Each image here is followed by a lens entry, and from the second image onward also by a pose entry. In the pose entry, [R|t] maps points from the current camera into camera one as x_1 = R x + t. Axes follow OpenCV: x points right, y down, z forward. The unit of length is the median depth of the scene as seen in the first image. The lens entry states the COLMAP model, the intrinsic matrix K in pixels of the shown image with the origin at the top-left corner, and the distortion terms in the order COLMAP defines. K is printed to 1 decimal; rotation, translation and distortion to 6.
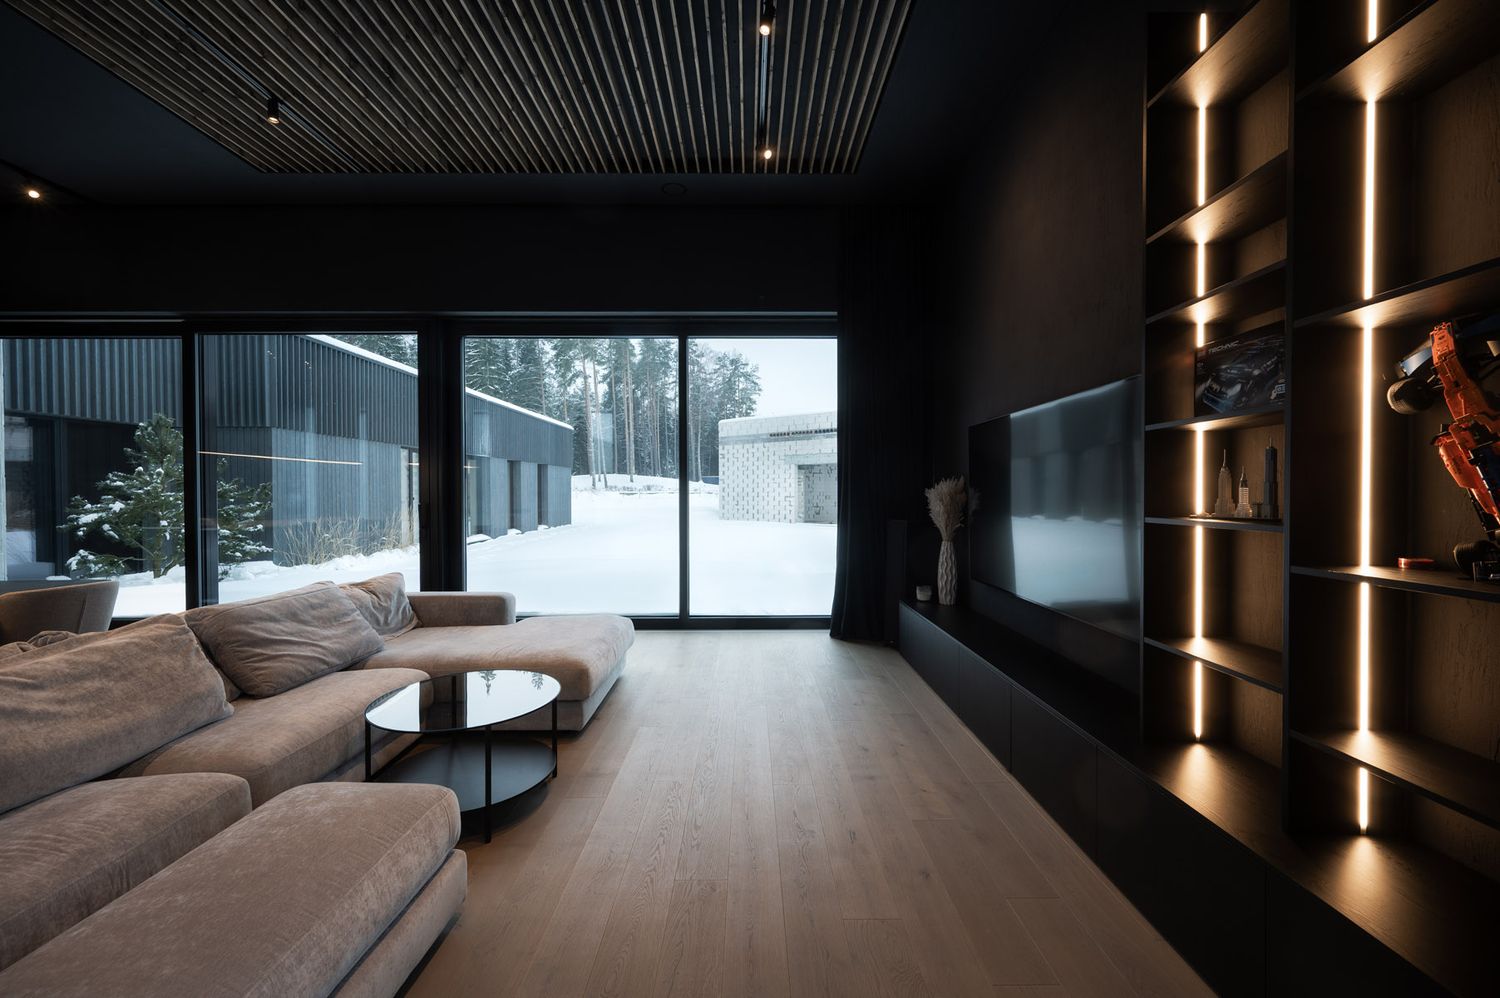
lens RADIAL K [[591.0, 0, 759.9], [0, 591.0, 497.5], [0, 0, 1]] dist [-0.000081, -0.000021]
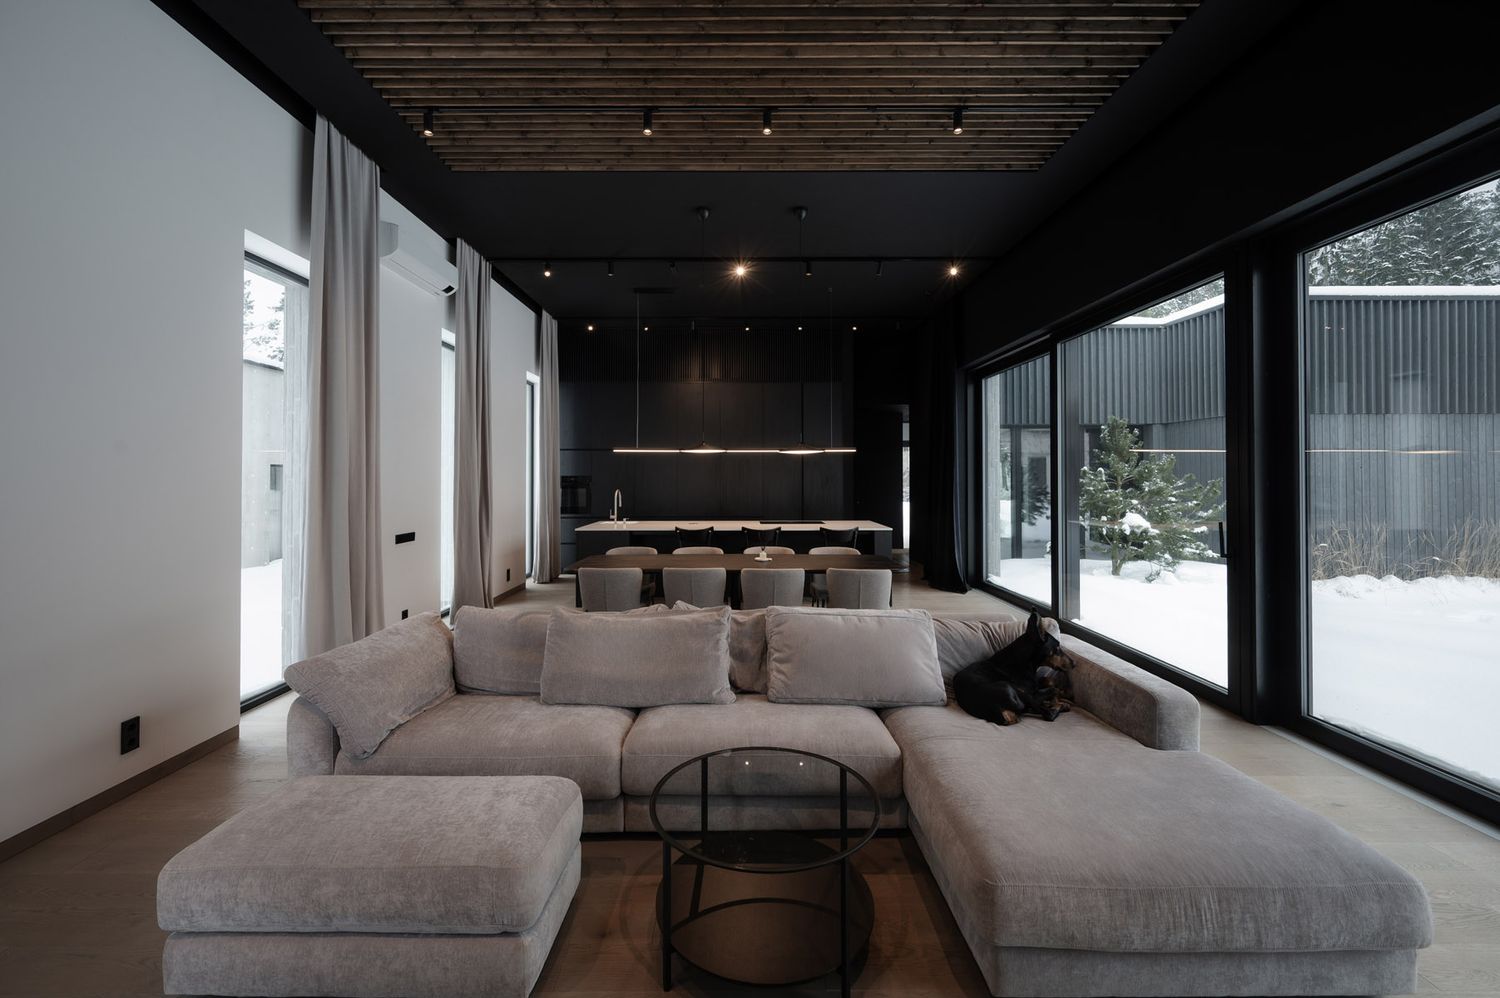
lens RADIAL K [[614.2, 0, 745.2], [0, 614.2, 470.5], [0, 0, 1]] dist [0.000964, 0.000072]
pose [[-0.021452, 0.001202, -0.999769, 0.118455], [-0.011781, 0.999930, 0.001455, -0.036391], [0.999700, 0.011809, -0.021437, 0.364297]]
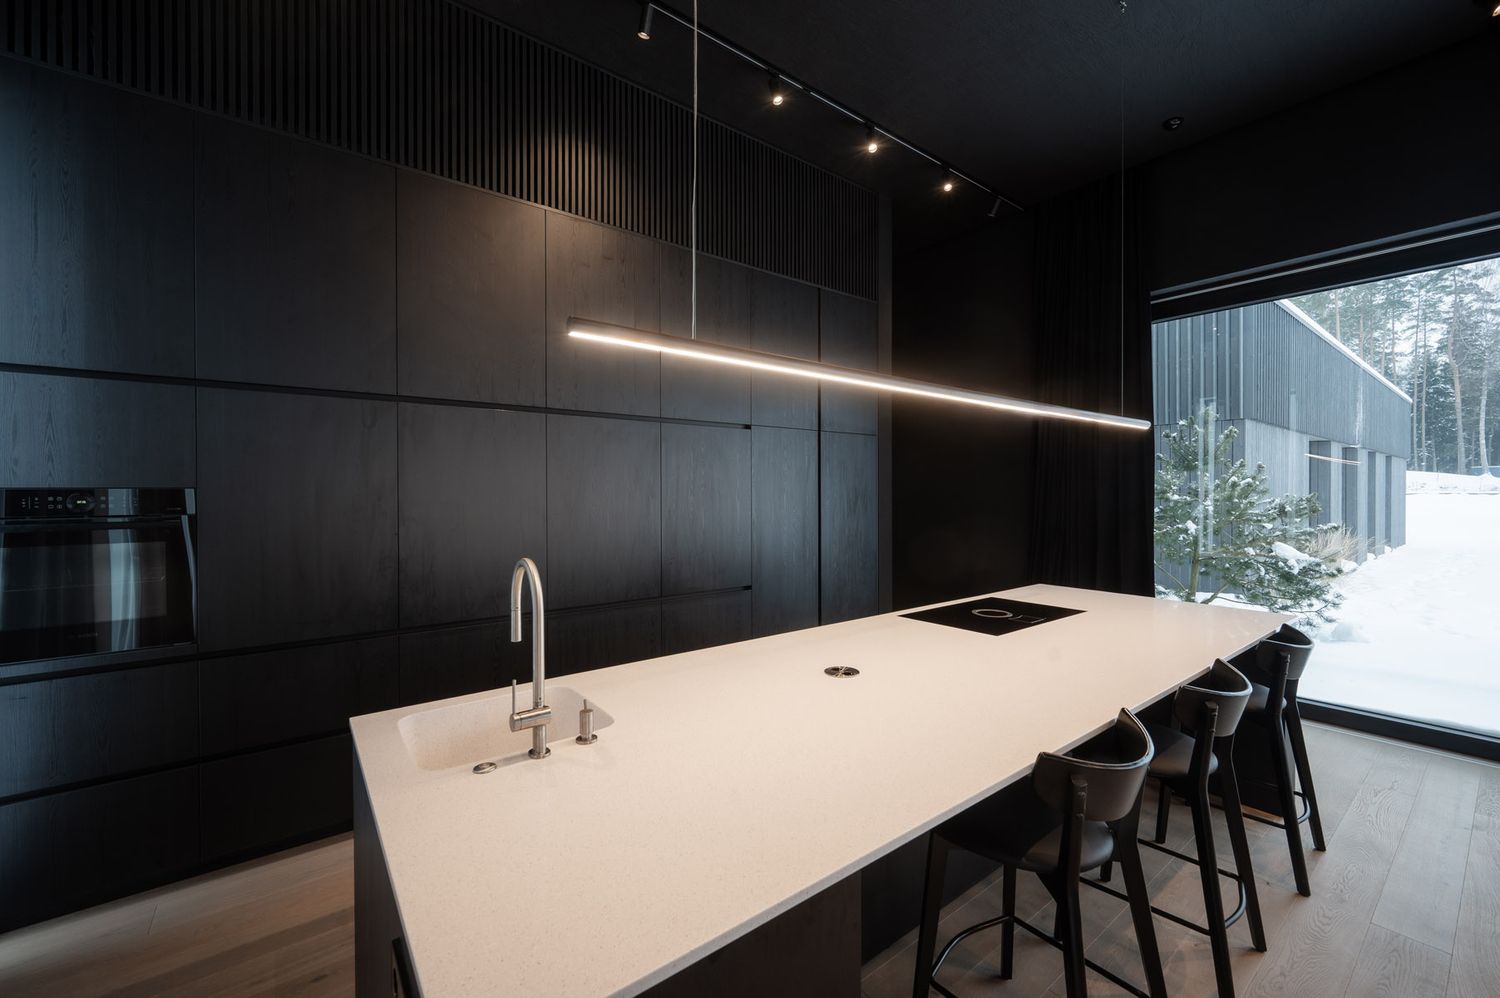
lens RADIAL K [[591.0, 0, 759.9], [0, 591.0, 497.5], [0, 0, 1]] dist [-0.000081, -0.000021]
pose [[0.628019, 0.005214, -0.778181, -0.796028], [-0.003383, 0.999986, 0.003970, -0.024235], [0.778191, 0.000140, 0.628028, 0.052524]]
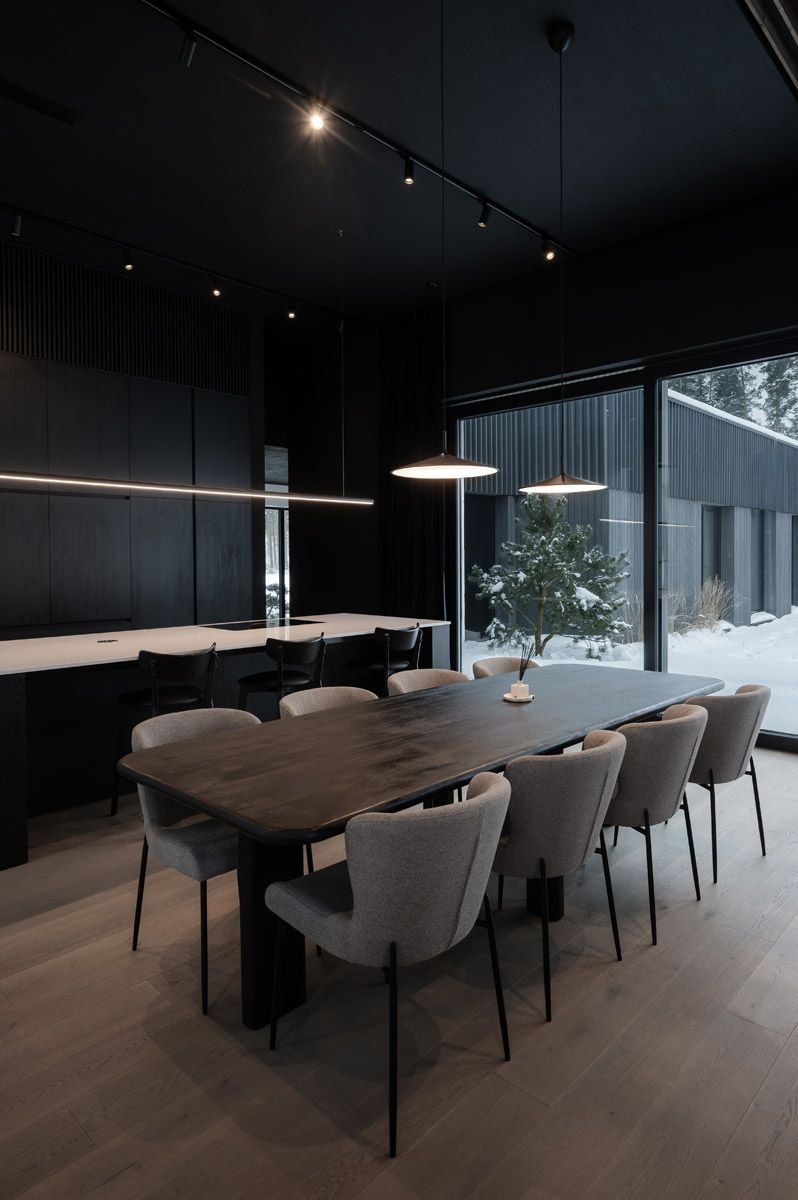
lens RADIAL K [[701.5, 0, 397.6], [0, 701.5, 569.3], [0, 0, 1]] dist [-0.000263, -0.000442]
pose [[0.721738, 0.008696, -0.692111, -0.398144], [-0.000999, 0.999933, 0.011521, -0.009811], [0.692165, -0.007624, 0.721699, -0.001042]]
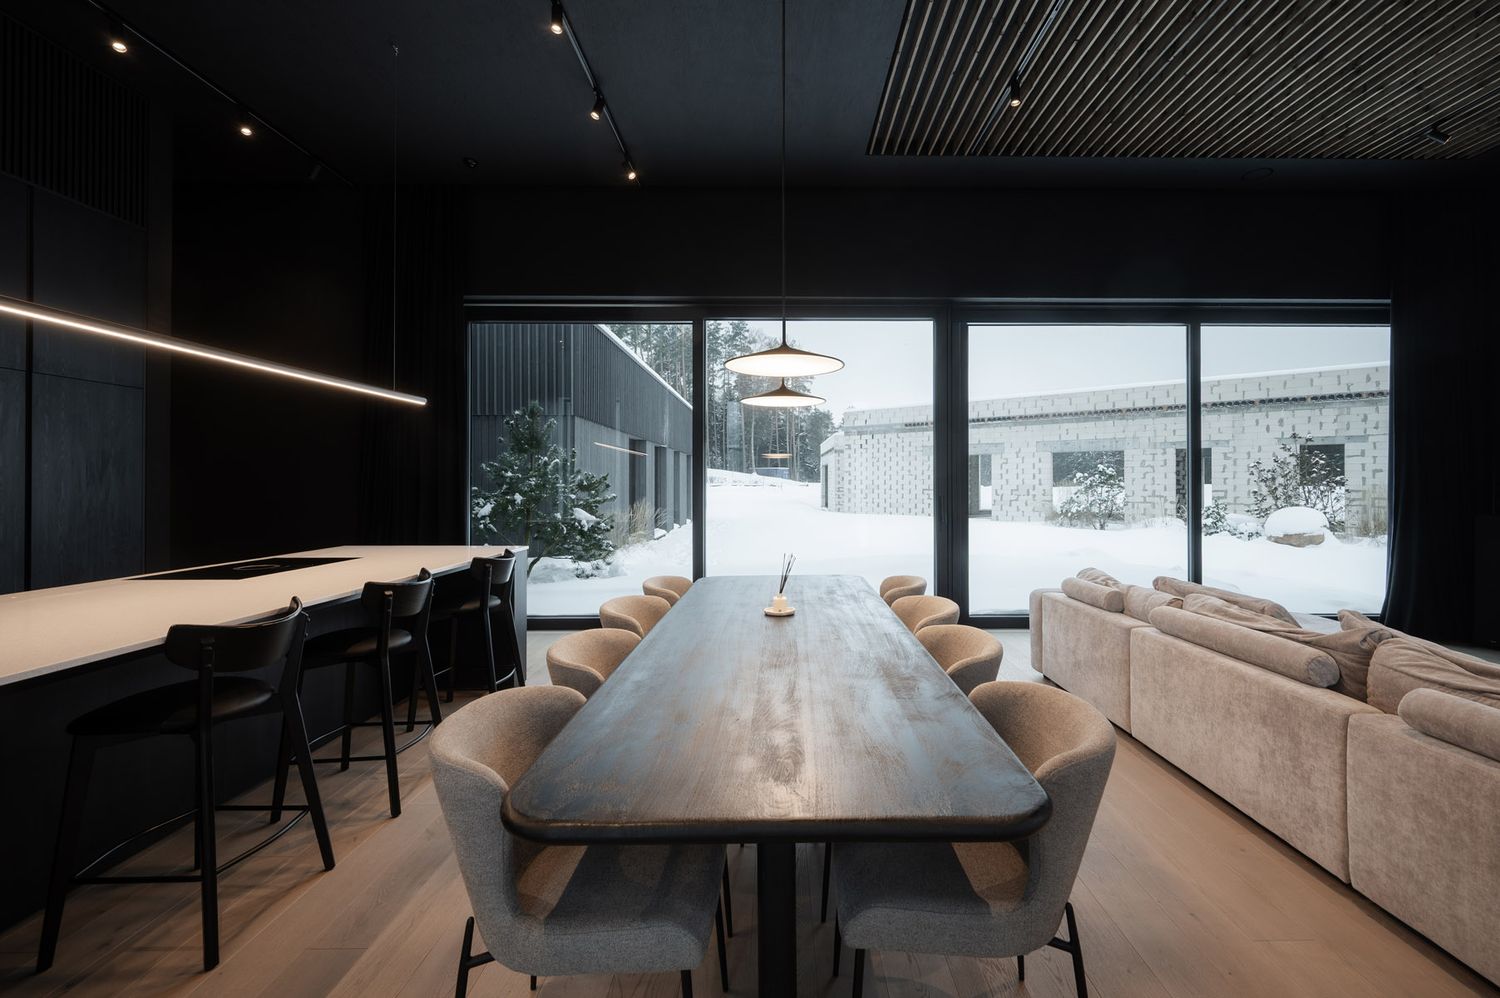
lens RADIAL K [[621.2, 0, 774.5], [0, 621.2, 481.0], [0, 0, 1]] dist [0.002004, 0.000484]
pose [[0.999940, 0.001067, 0.010885, -0.651281], [-0.000902, 0.999885, -0.015139, 0.001993], [-0.010900, 0.015129, 0.999826, -0.010374]]
